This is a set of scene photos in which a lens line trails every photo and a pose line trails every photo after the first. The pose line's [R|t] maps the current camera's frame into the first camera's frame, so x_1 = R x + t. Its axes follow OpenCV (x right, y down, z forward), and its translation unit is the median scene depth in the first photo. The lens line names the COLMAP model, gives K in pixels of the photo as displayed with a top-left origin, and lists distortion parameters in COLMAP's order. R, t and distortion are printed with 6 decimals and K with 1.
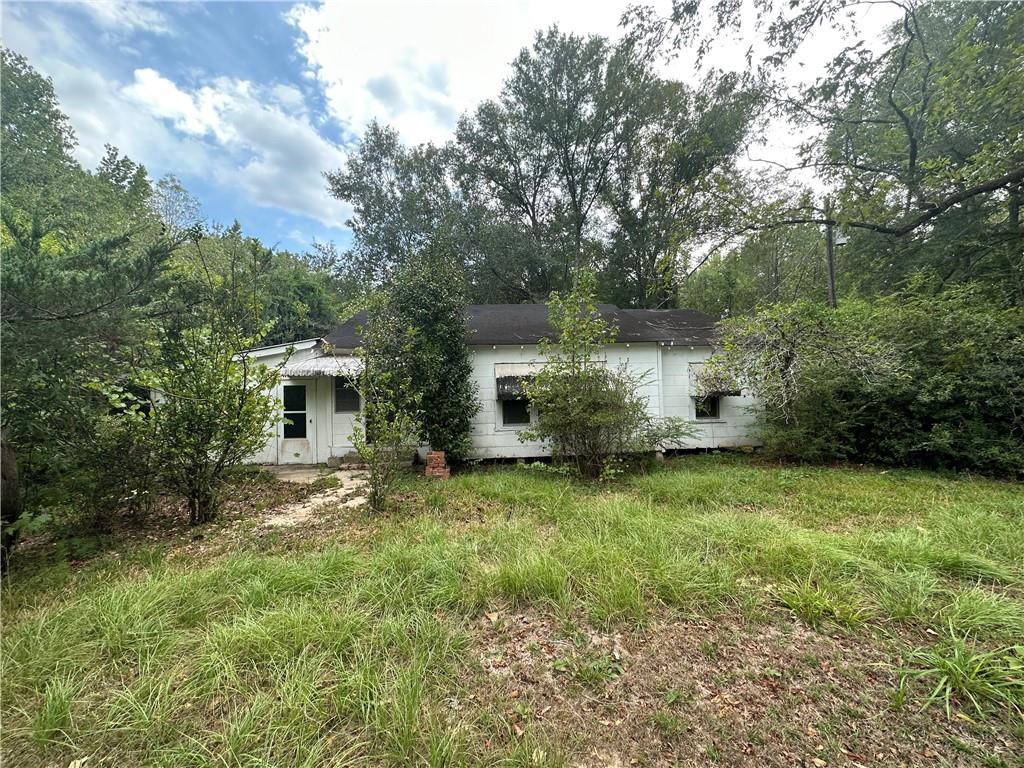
lens RADIAL K [[408.4, 0, 512.9], [0, 408.4, 385.7], [0, 0, 1]] dist [-0.000663, -0.000204]
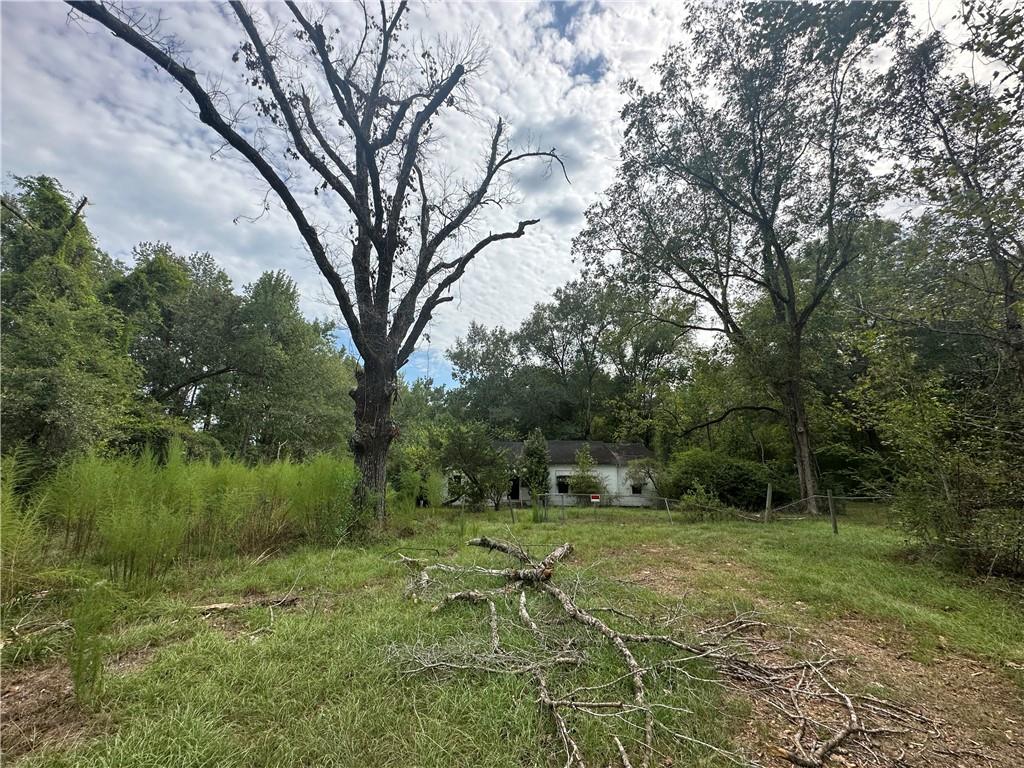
lens RADIAL K [[408.4, 0, 508.2], [0, 408.4, 381.3], [0, 0, 1]] dist [-0.000663, -0.000204]
pose [[0.997975, 0.020942, -0.060067, -0.218804], [-0.033298, 0.976536, -0.212765, -0.046377], [0.054202, 0.214334, 0.975255, -1.930154]]
